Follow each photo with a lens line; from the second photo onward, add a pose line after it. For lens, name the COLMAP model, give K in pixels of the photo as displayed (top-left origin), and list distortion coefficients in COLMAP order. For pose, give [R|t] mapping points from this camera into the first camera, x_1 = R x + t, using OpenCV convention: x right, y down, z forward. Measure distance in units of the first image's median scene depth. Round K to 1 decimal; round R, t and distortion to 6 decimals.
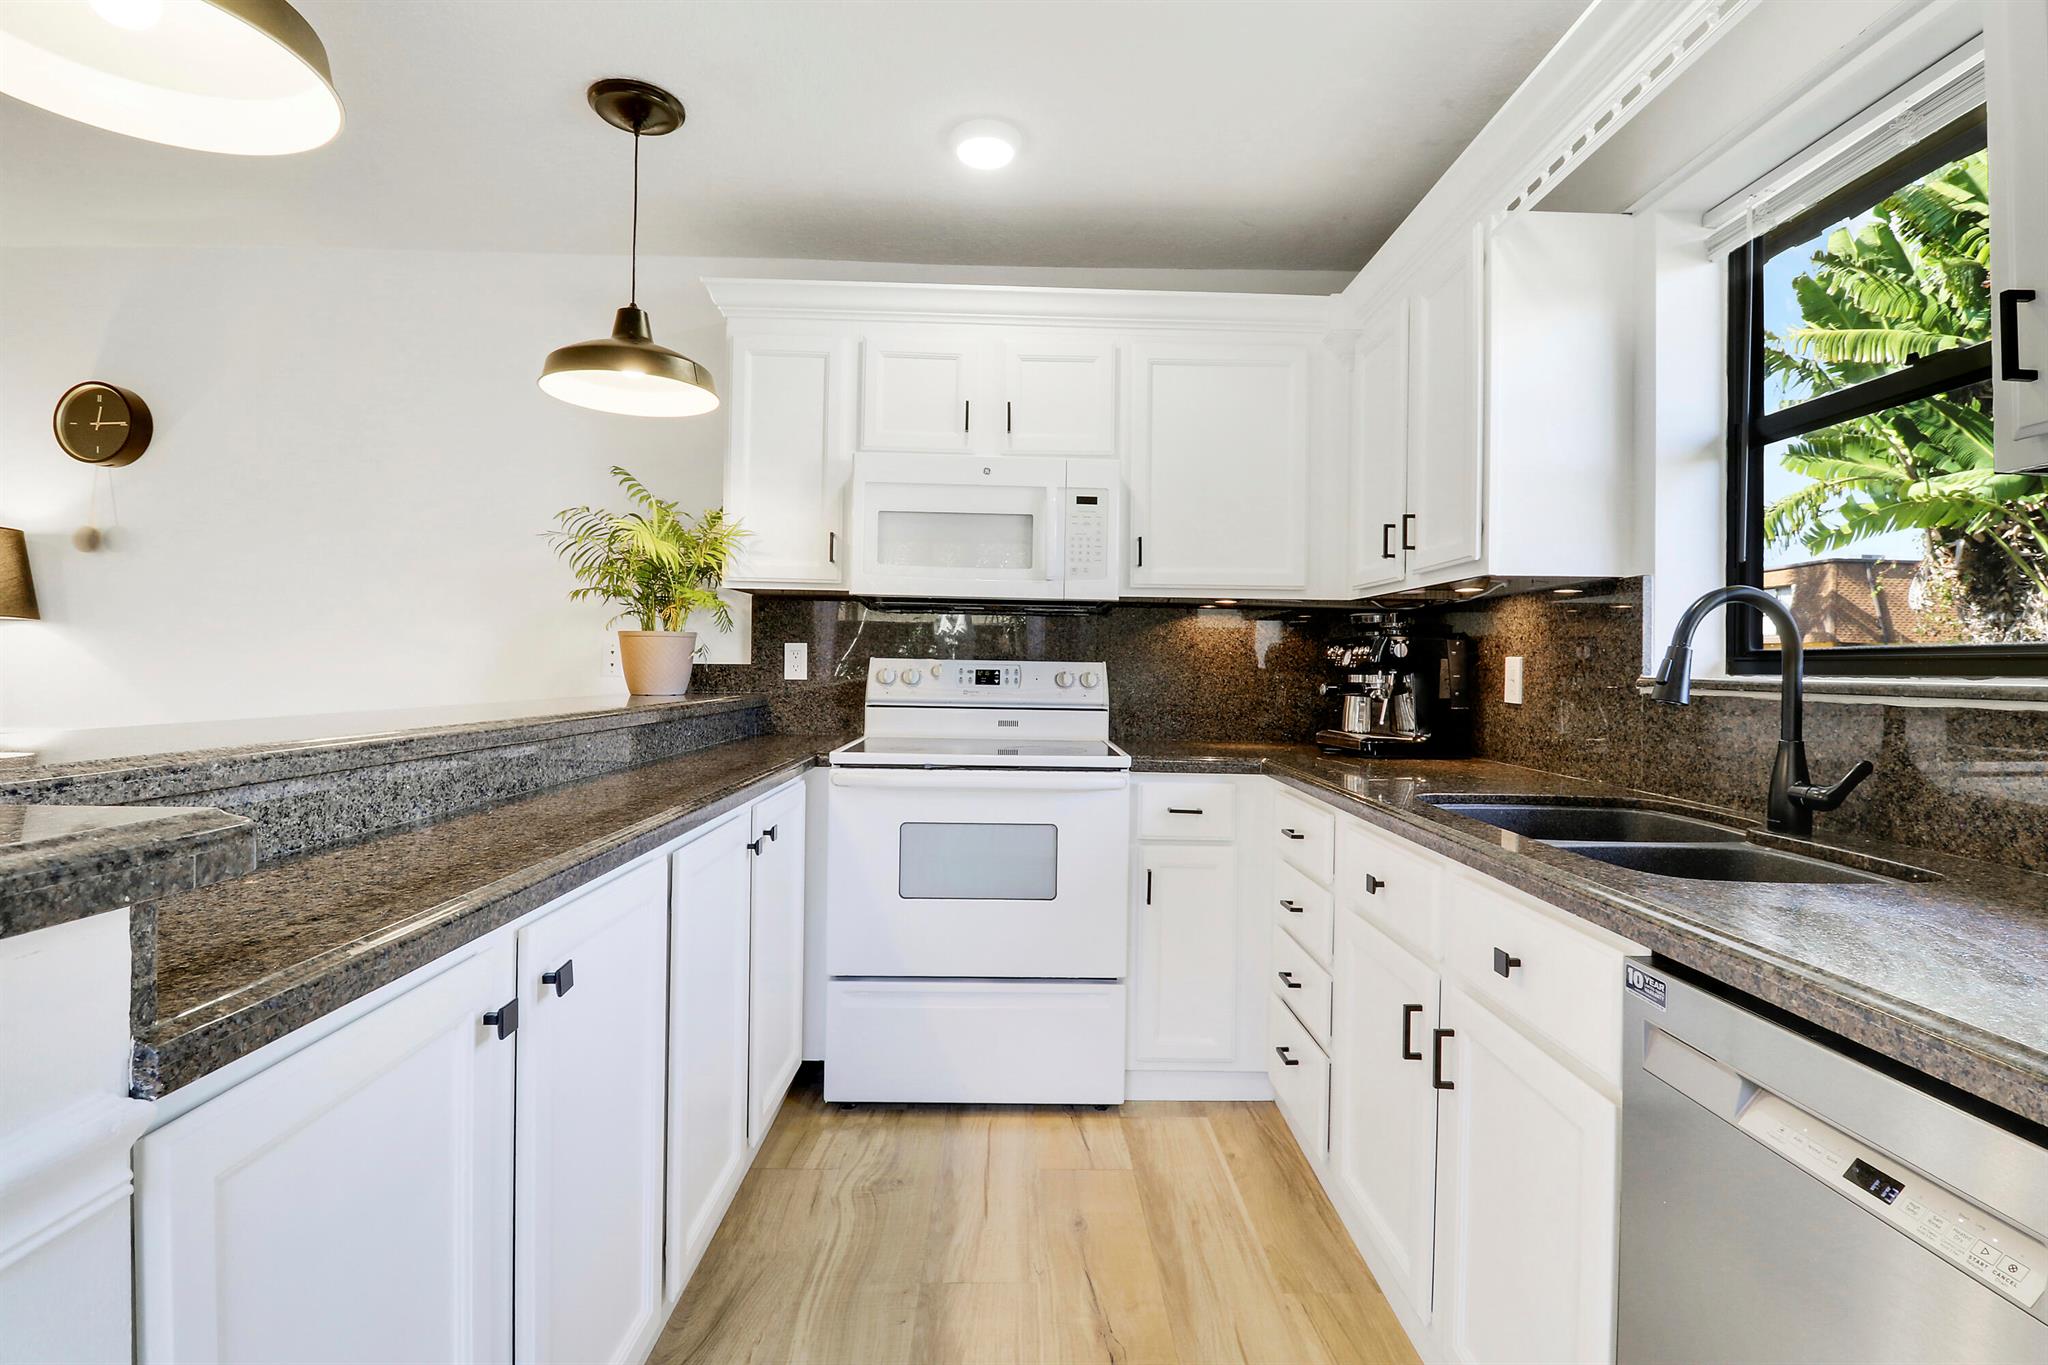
lens RADIAL K [[967.0, 0, 1024.0], [0, 967.0, 682.5], [0, 0, 1]] dist [-0.001844, -0.000078]
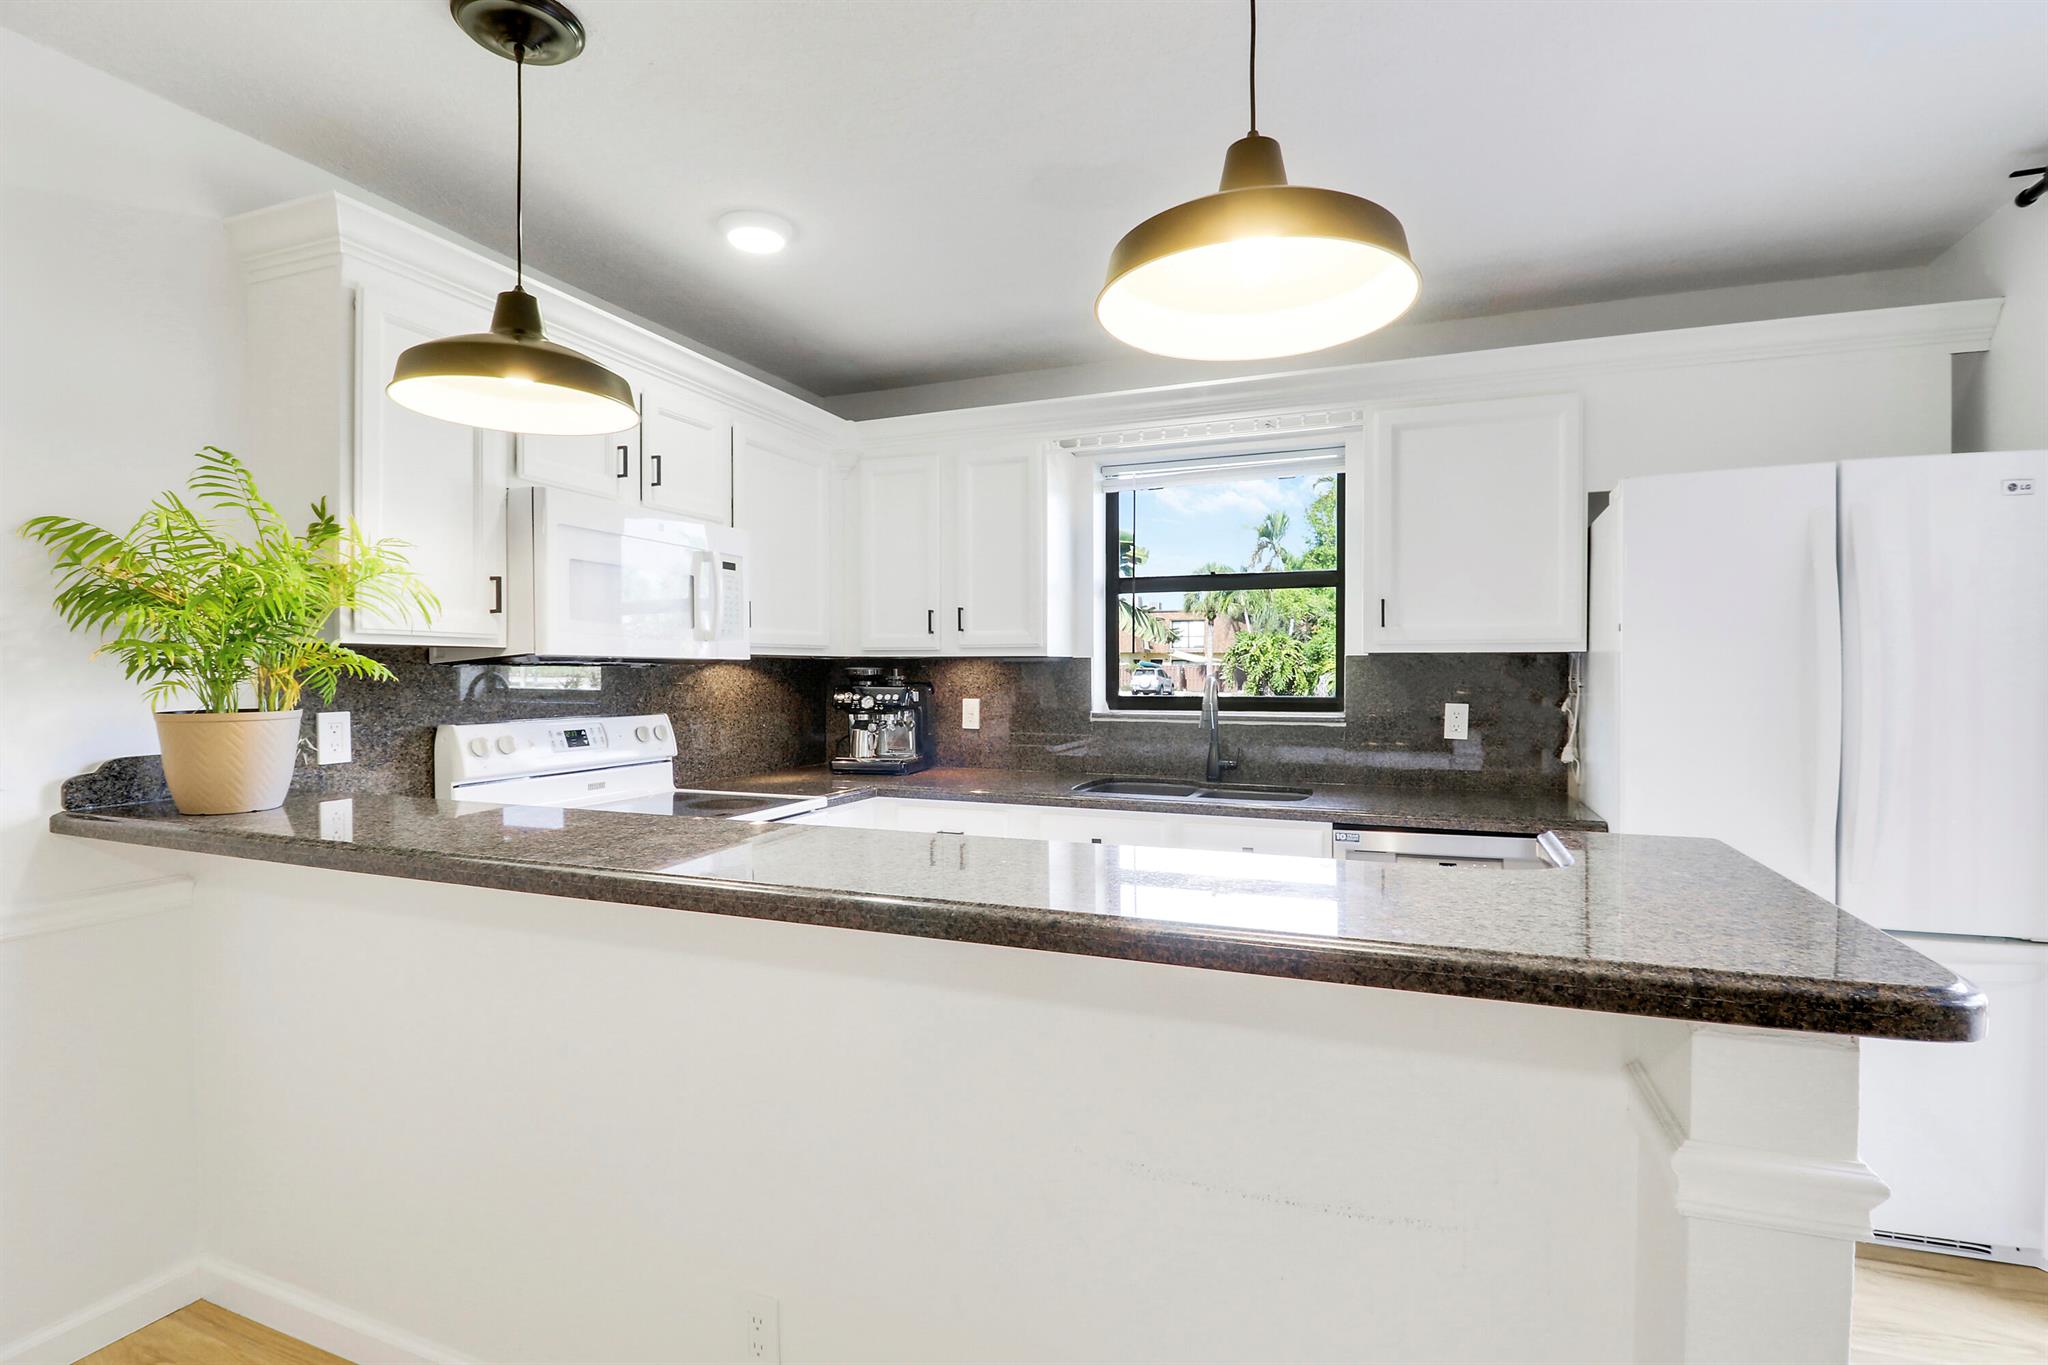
lens RADIAL K [[967.0, 0, 1024.0], [0, 967.0, 682.5], [0, 0, 1]] dist [-0.001844, -0.000078]
pose [[0.375905, -0.029148, 0.926200, -0.801728], [0.023141, 0.999489, 0.022063, -0.075735], [-0.926369, 0.013140, 0.376387, 0.299147]]
